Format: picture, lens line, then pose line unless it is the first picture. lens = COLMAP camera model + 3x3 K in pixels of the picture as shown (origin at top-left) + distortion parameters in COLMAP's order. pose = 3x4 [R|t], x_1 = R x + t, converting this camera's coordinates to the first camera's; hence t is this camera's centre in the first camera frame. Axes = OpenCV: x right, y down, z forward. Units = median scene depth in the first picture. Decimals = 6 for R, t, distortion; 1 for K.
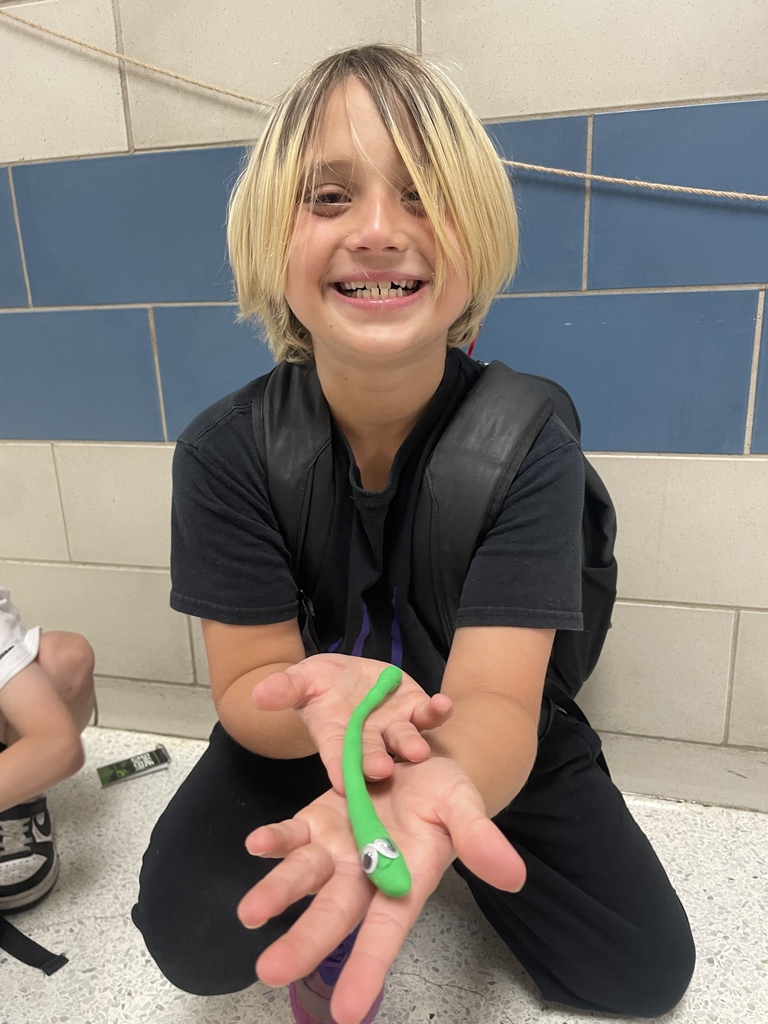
lens RADIAL K [[794.5, 0, 383.2], [0, 794.5, 491.7], [0, 0, 1]] dist [0.002025, -0.010300]
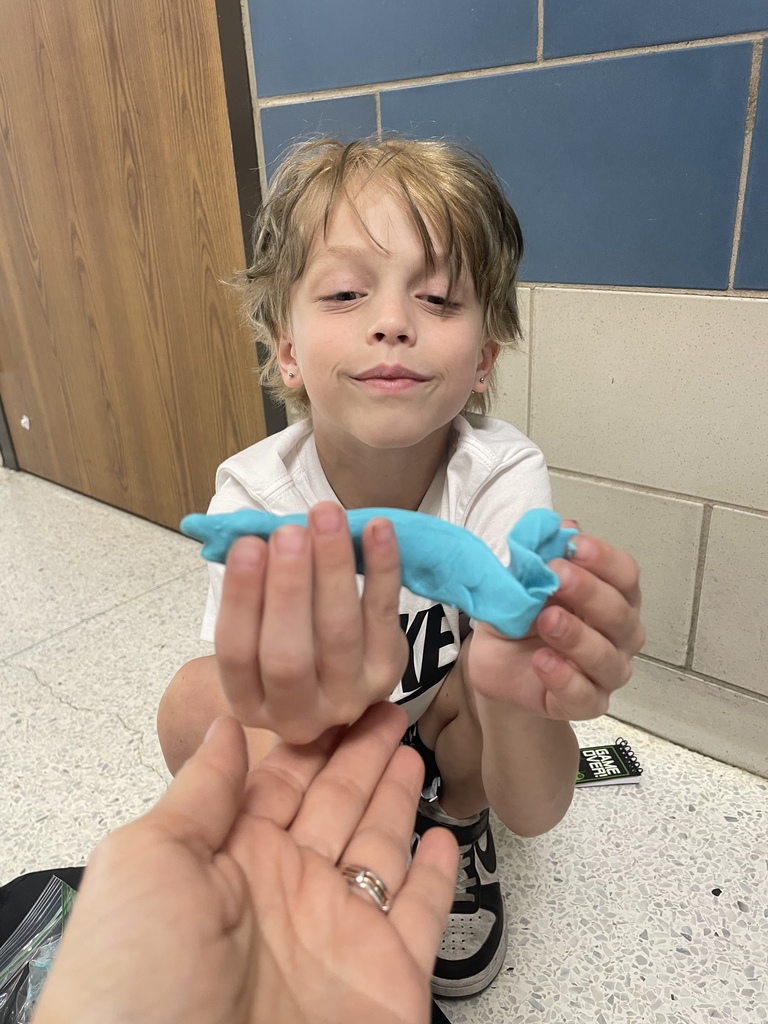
lens RADIAL K [[767.4, 0, 384.0], [0, 767.4, 512.0], [0, 0, 1]] dist [-0.094087, 0.001257]
pose [[0.904592, 0.154277, -0.397381, -0.273536], [-0.091712, 0.980816, 0.172014, 0.029826], [0.416295, -0.119158, 0.901388, 0.386966]]
